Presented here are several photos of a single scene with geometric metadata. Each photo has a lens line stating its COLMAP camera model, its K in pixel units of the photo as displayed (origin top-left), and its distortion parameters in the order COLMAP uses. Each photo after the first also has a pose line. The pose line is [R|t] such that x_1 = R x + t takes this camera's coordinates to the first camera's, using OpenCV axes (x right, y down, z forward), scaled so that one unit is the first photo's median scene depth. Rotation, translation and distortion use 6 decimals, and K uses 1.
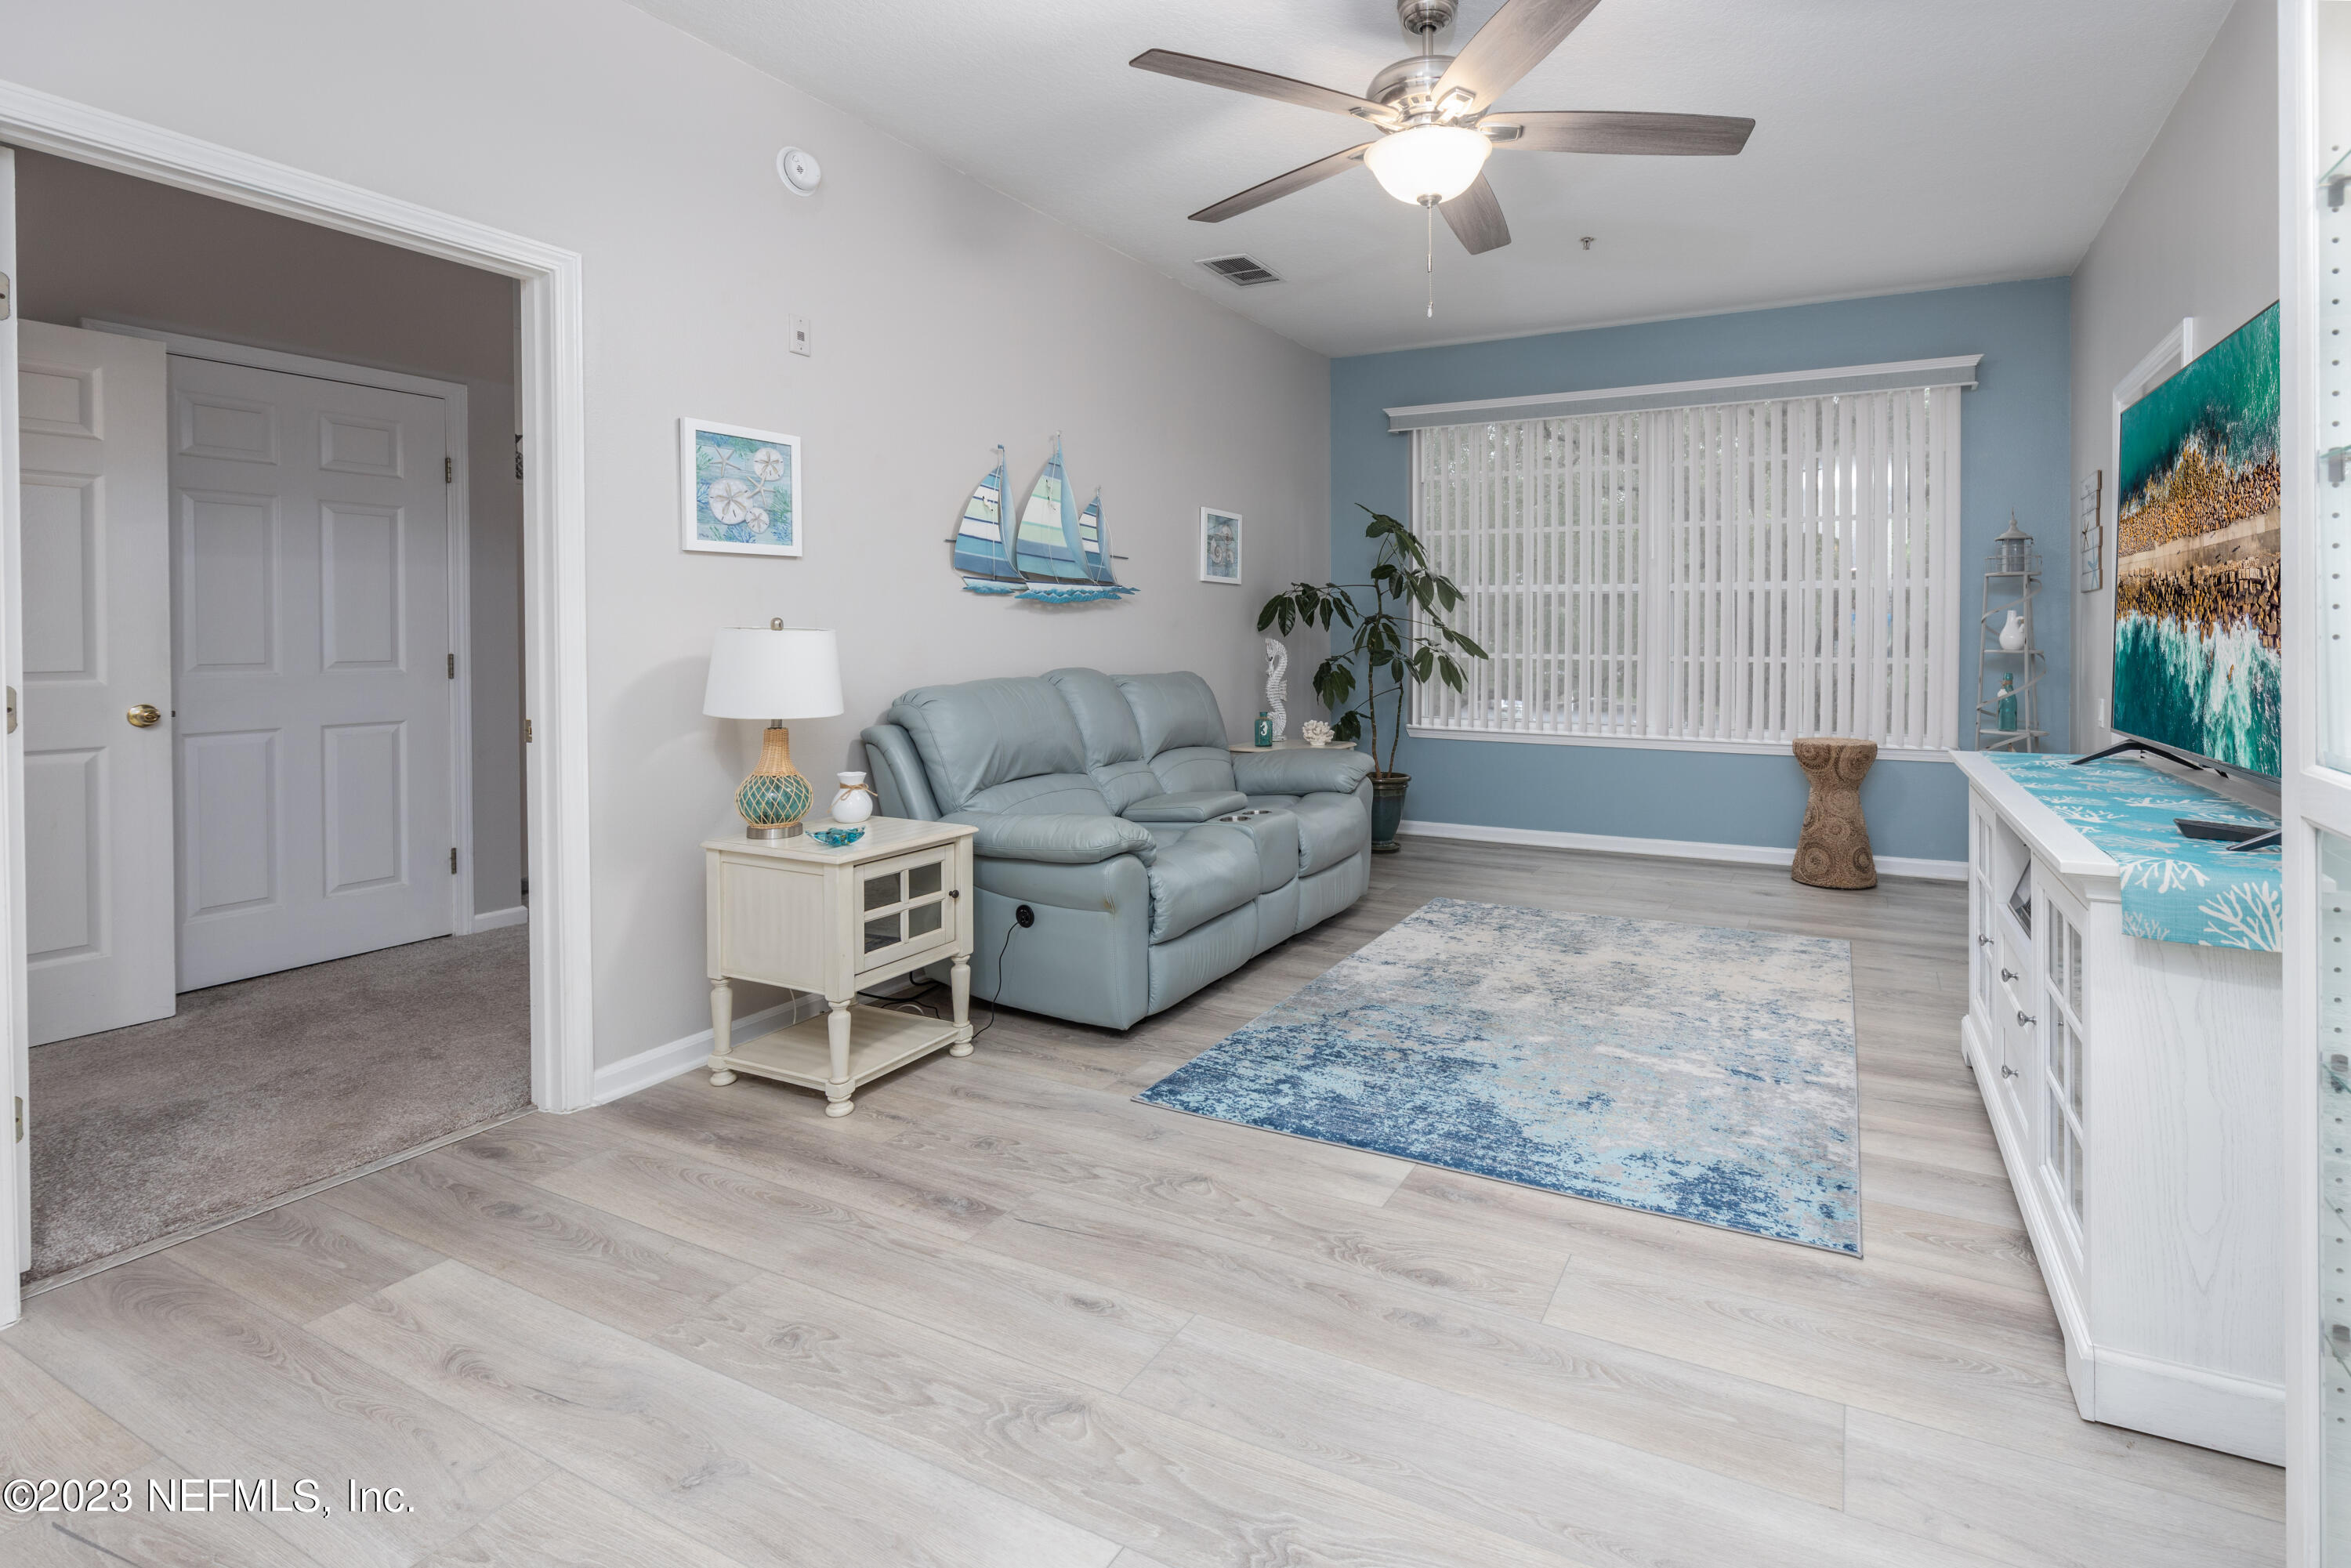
lens RADIAL K [[1214.4, 0, 1175.5], [0, 1214.4, 784.0], [0, 0, 1]] dist [-0.002753, -0.000048]
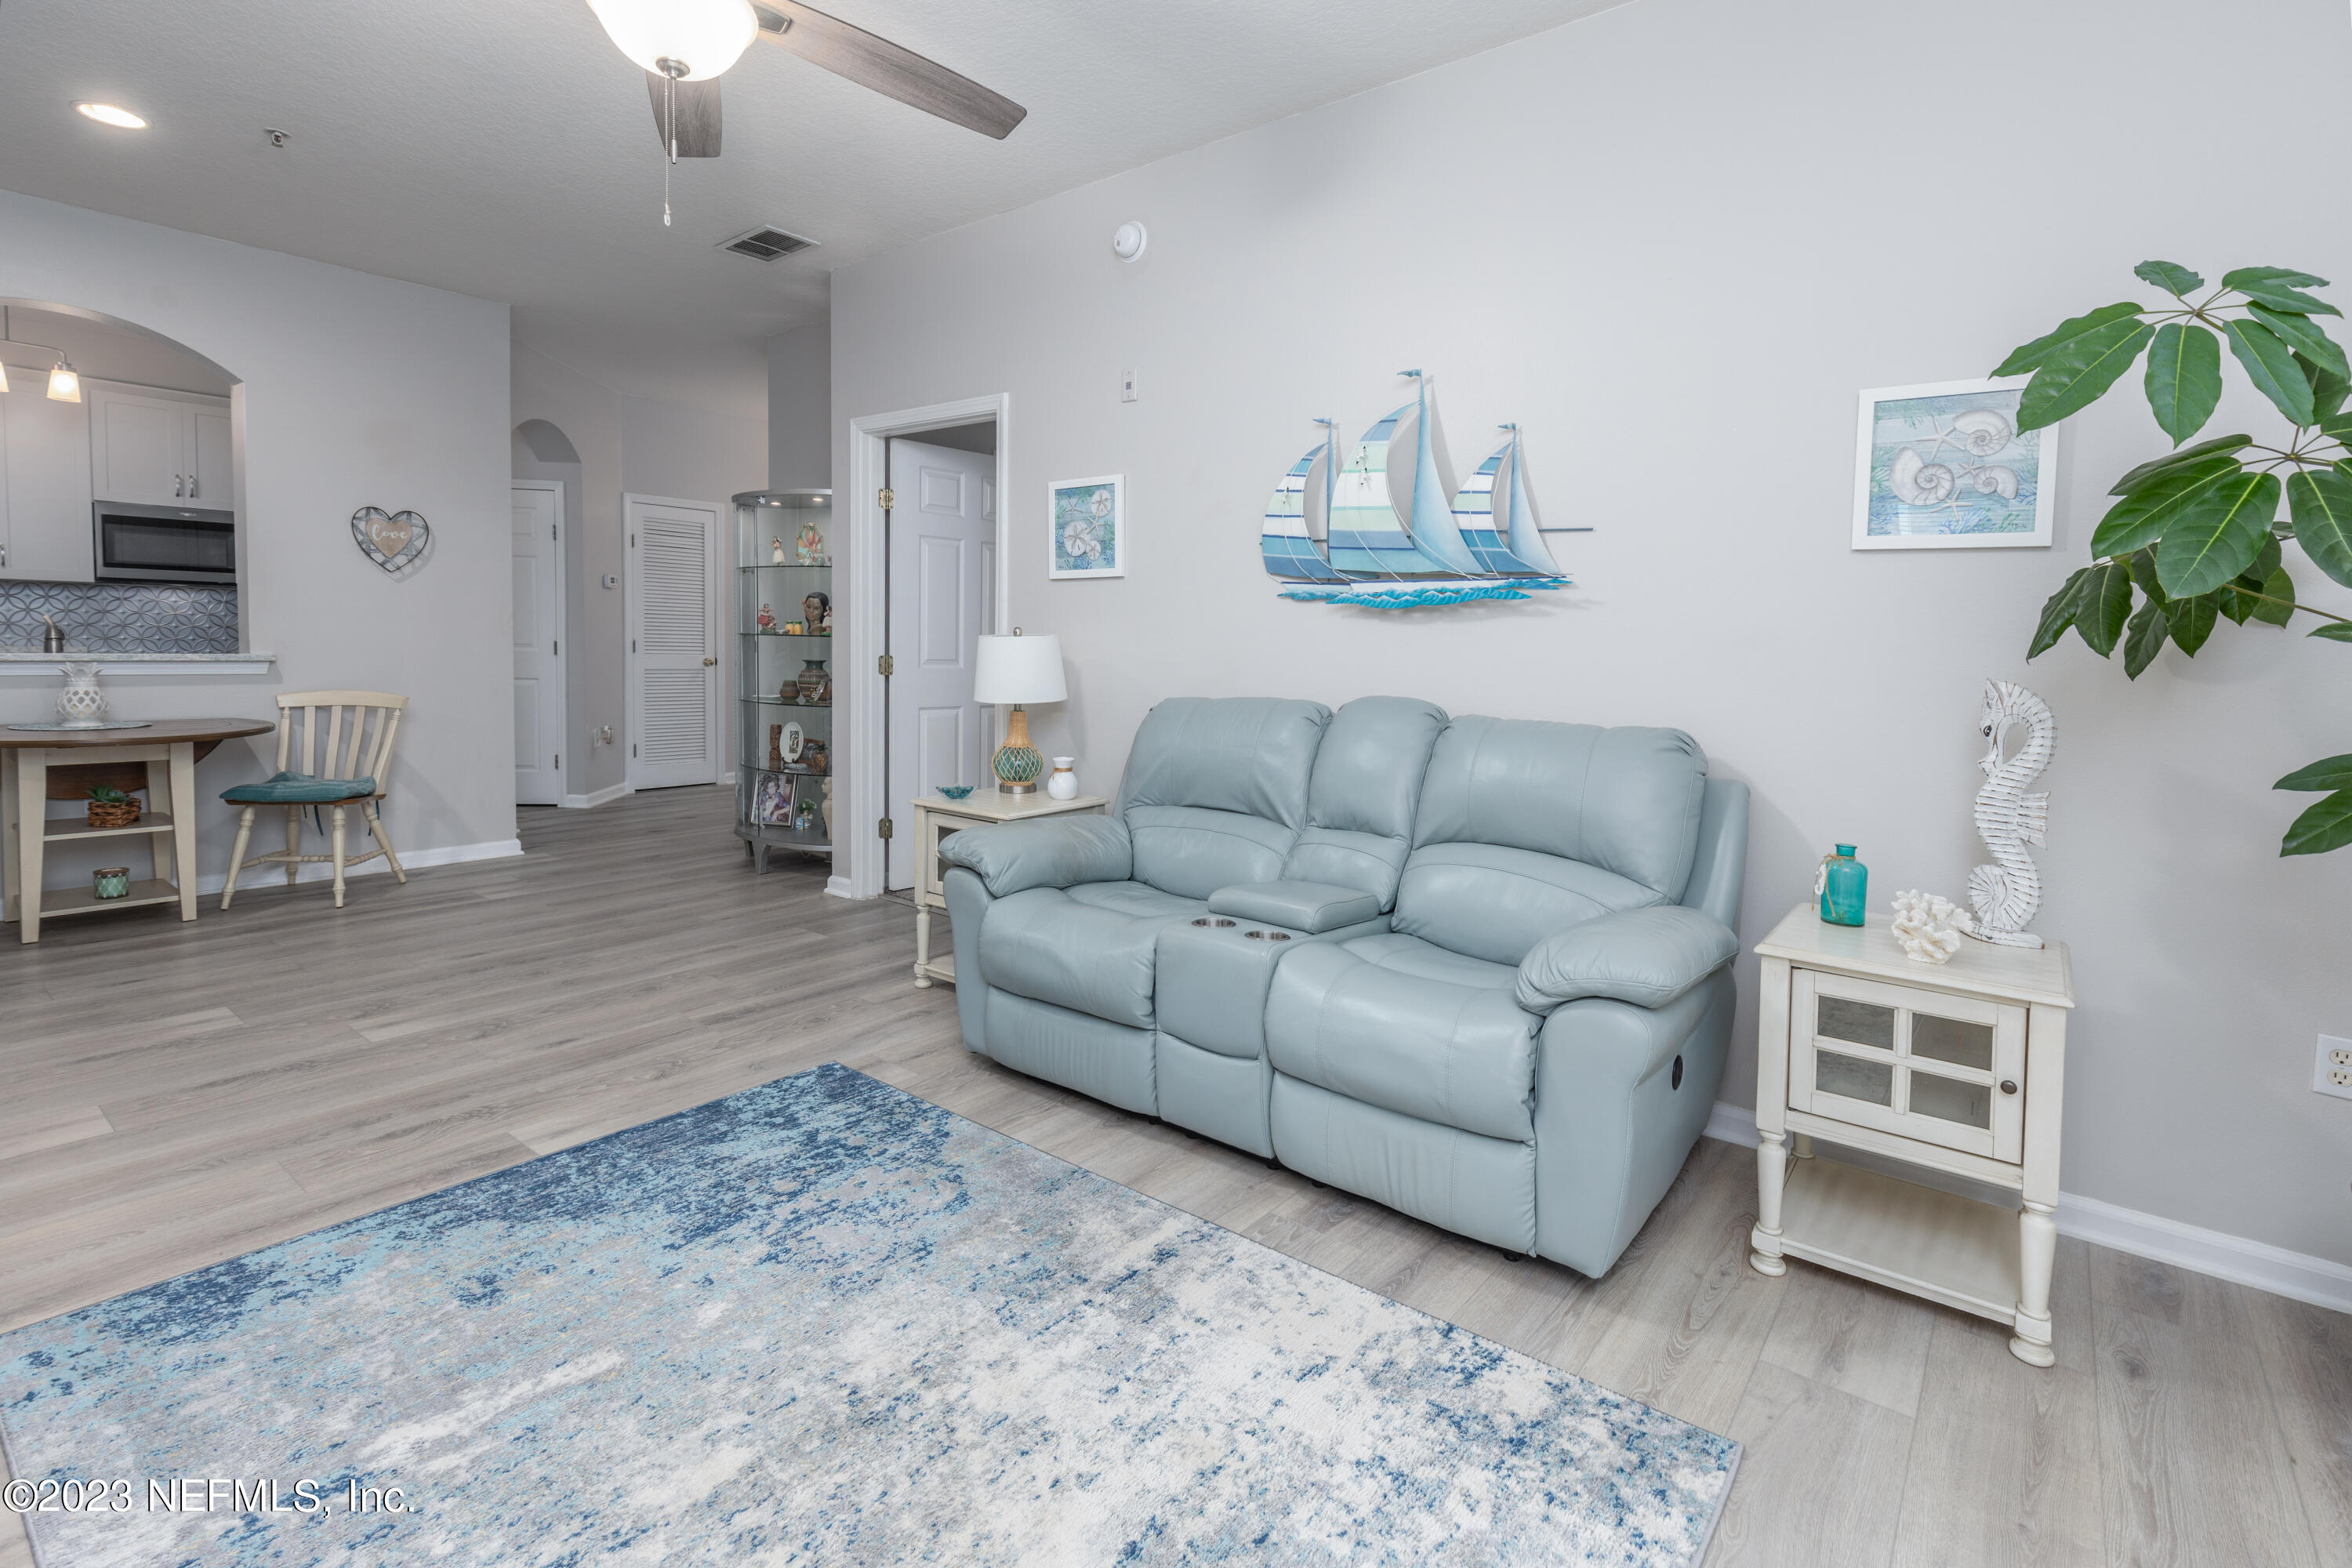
lens RADIAL K [[1085.5, 0, 1176.0], [0, 1085.5, 784.0], [0, 0, 1]] dist [0.001050, 0.005789]
pose [[-0.167607, 0.139856, -0.975883, 0.798261], [-0.133447, 0.977557, 0.163015, -0.181652], [0.976780, 0.157552, -0.145182, 1.330684]]
